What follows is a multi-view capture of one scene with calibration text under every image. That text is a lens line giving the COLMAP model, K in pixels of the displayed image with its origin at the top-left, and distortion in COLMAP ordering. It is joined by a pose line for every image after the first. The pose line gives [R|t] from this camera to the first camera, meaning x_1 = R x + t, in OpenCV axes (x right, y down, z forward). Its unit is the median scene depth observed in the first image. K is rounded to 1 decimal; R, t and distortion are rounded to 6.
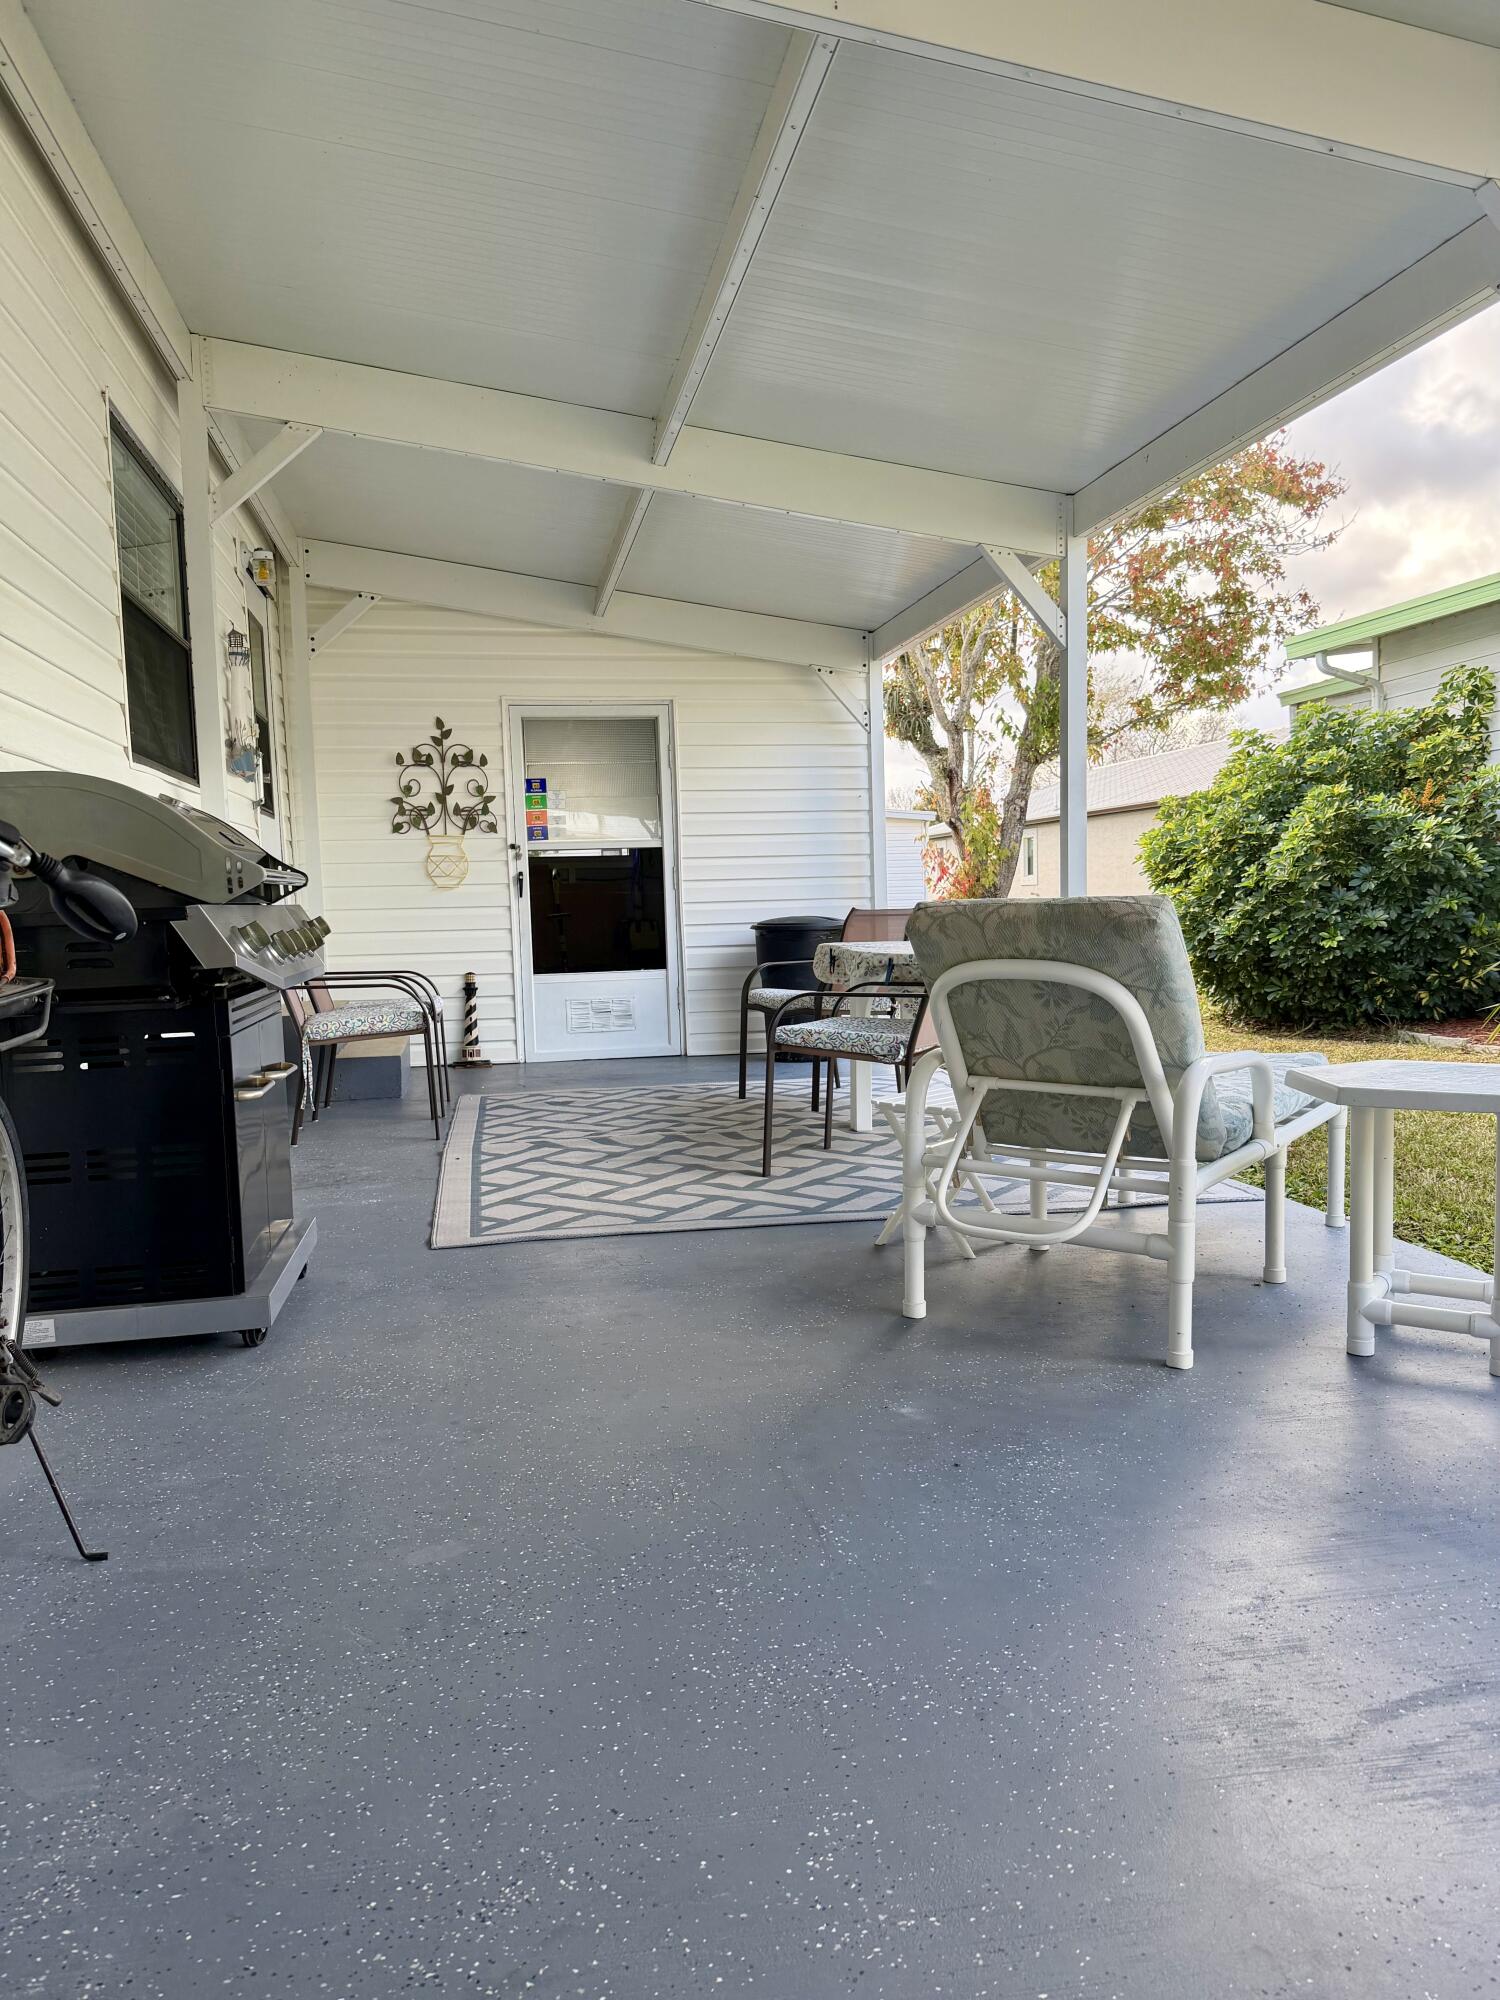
lens RADIAL K [[1407.9, 0, 750.0], [0, 1407.9, 1000.0], [0, 0, 1]] dist [0.112627, -0.173647]
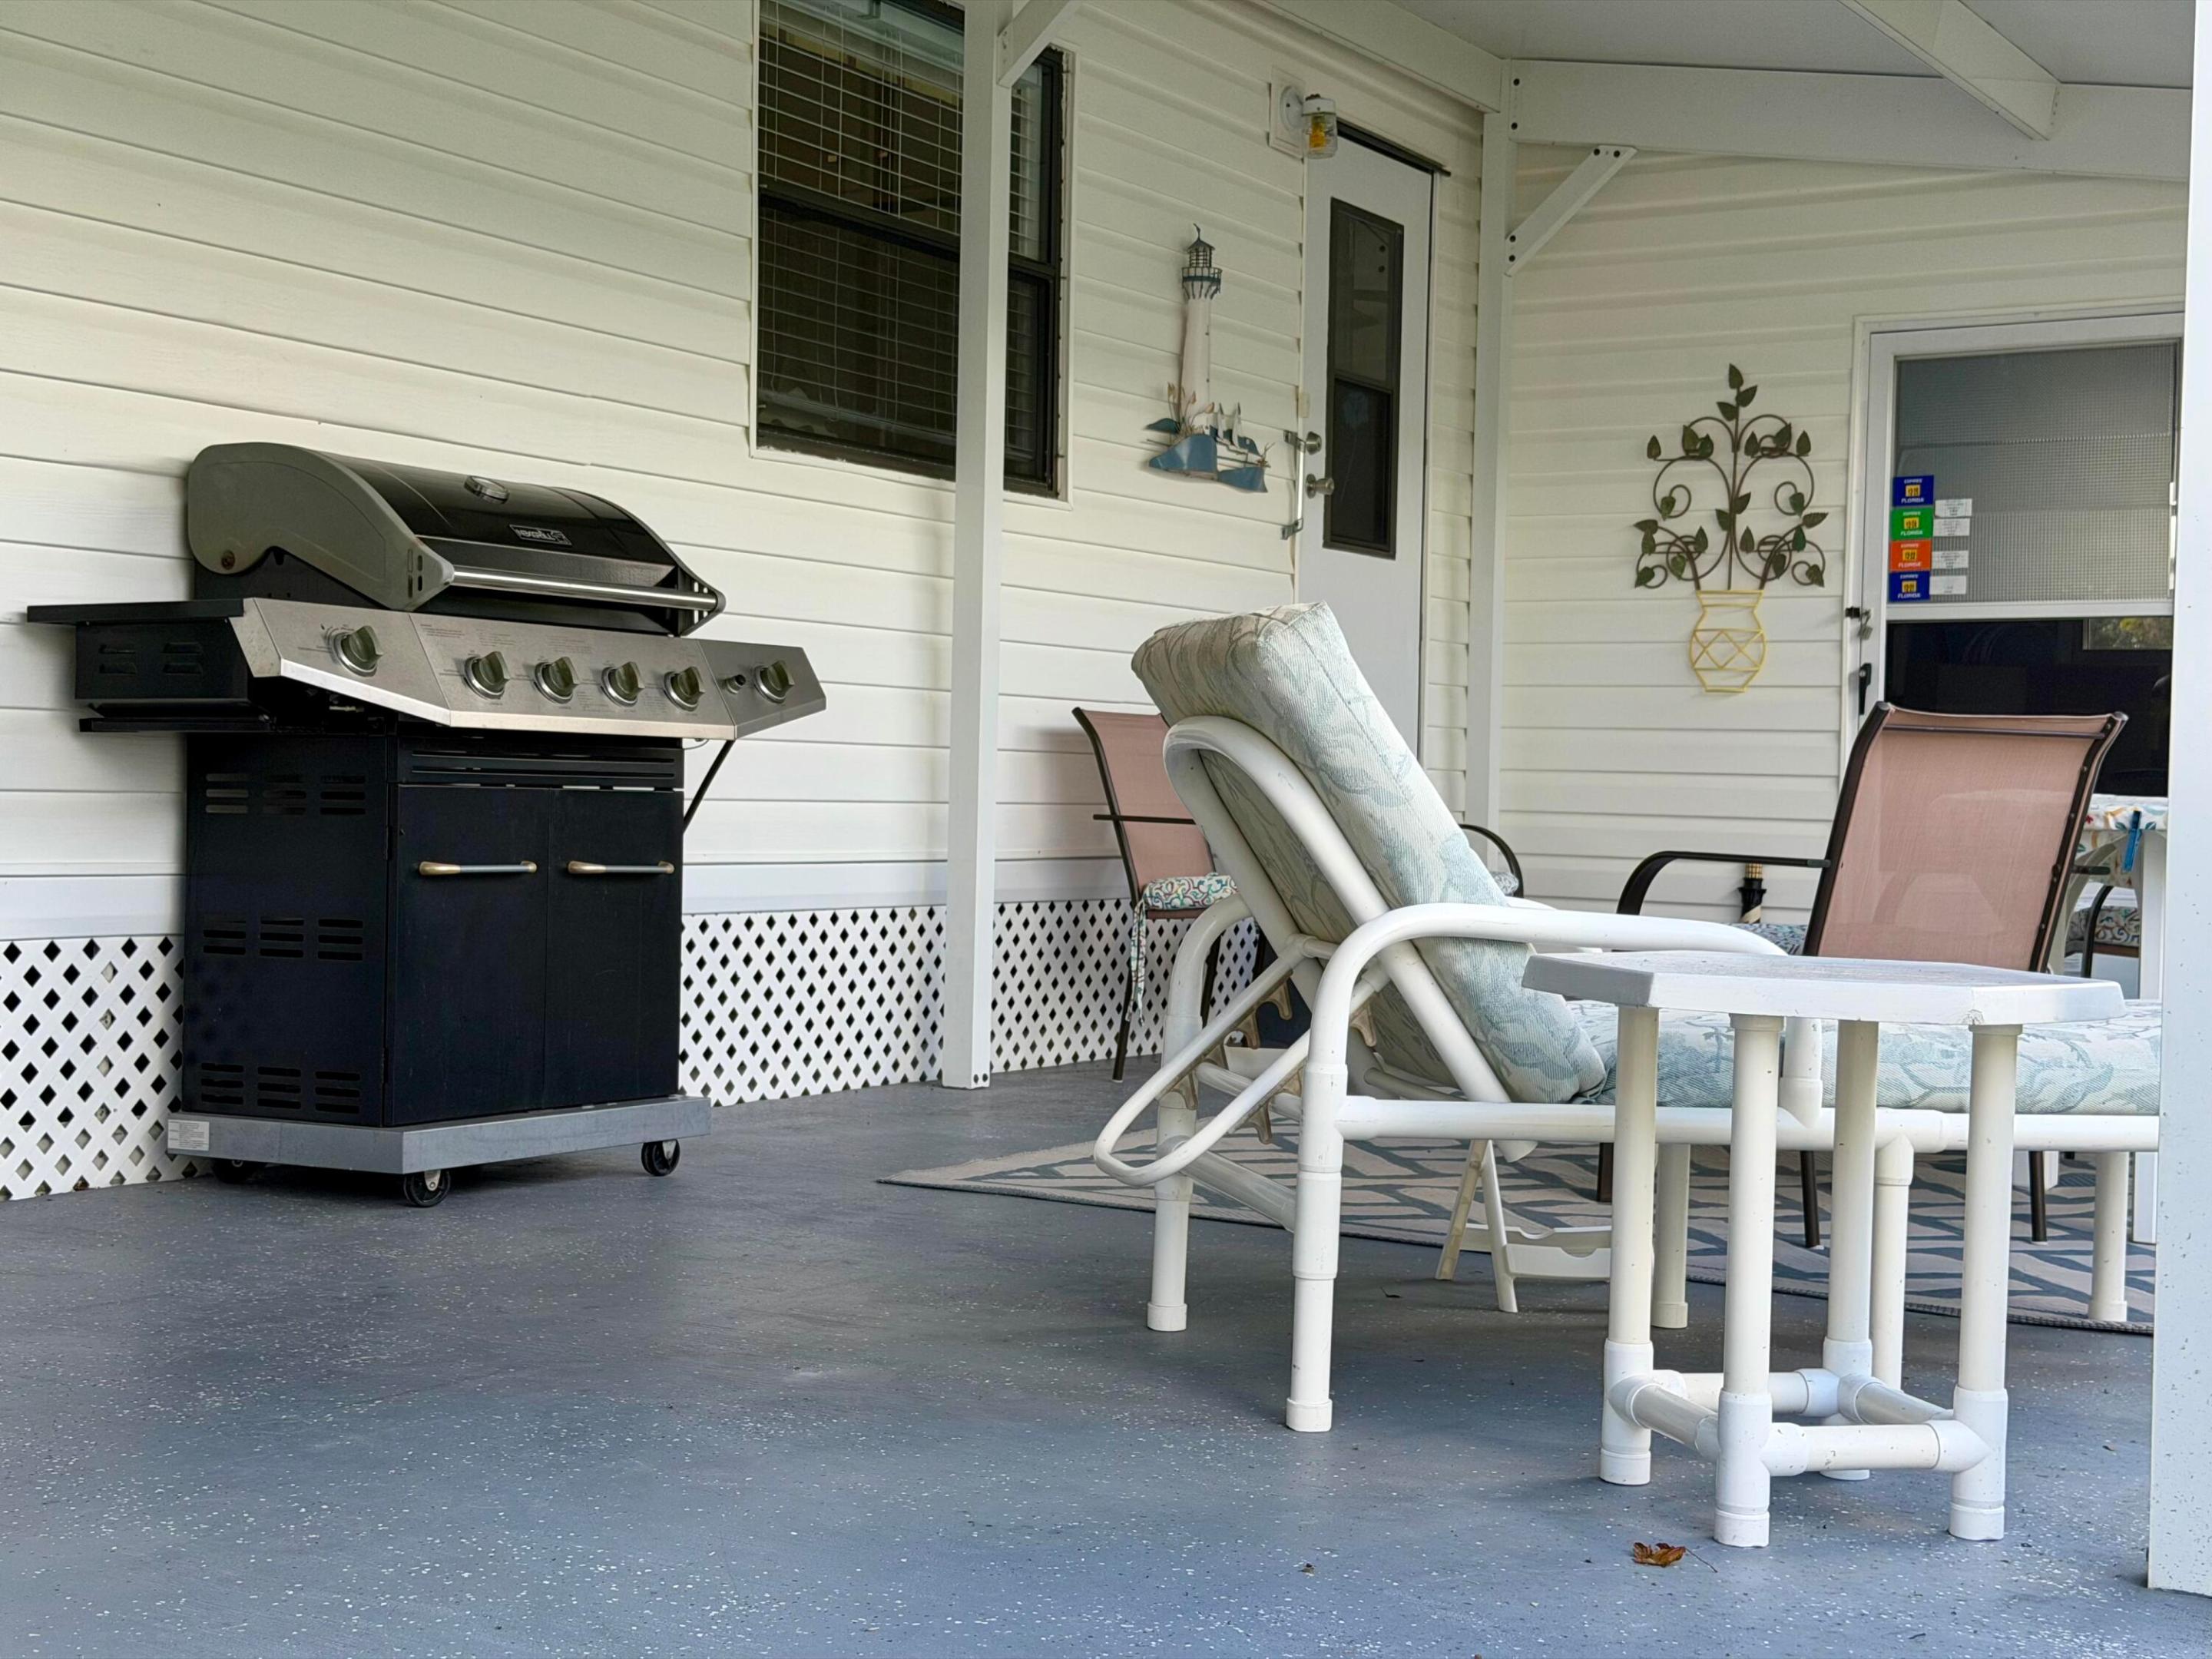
lens RADIAL K [[3123.2, 0, 1106.0], [0, 3123.2, 829.5], [0, 0, 1]] dist [0.124437, 0.001566]
pose [[0.751897, 0.052215, -0.657209, 0.373958], [-0.091697, 0.995452, -0.025819, 0.021183], [0.652872, 0.079677, 0.753266, -0.006053]]
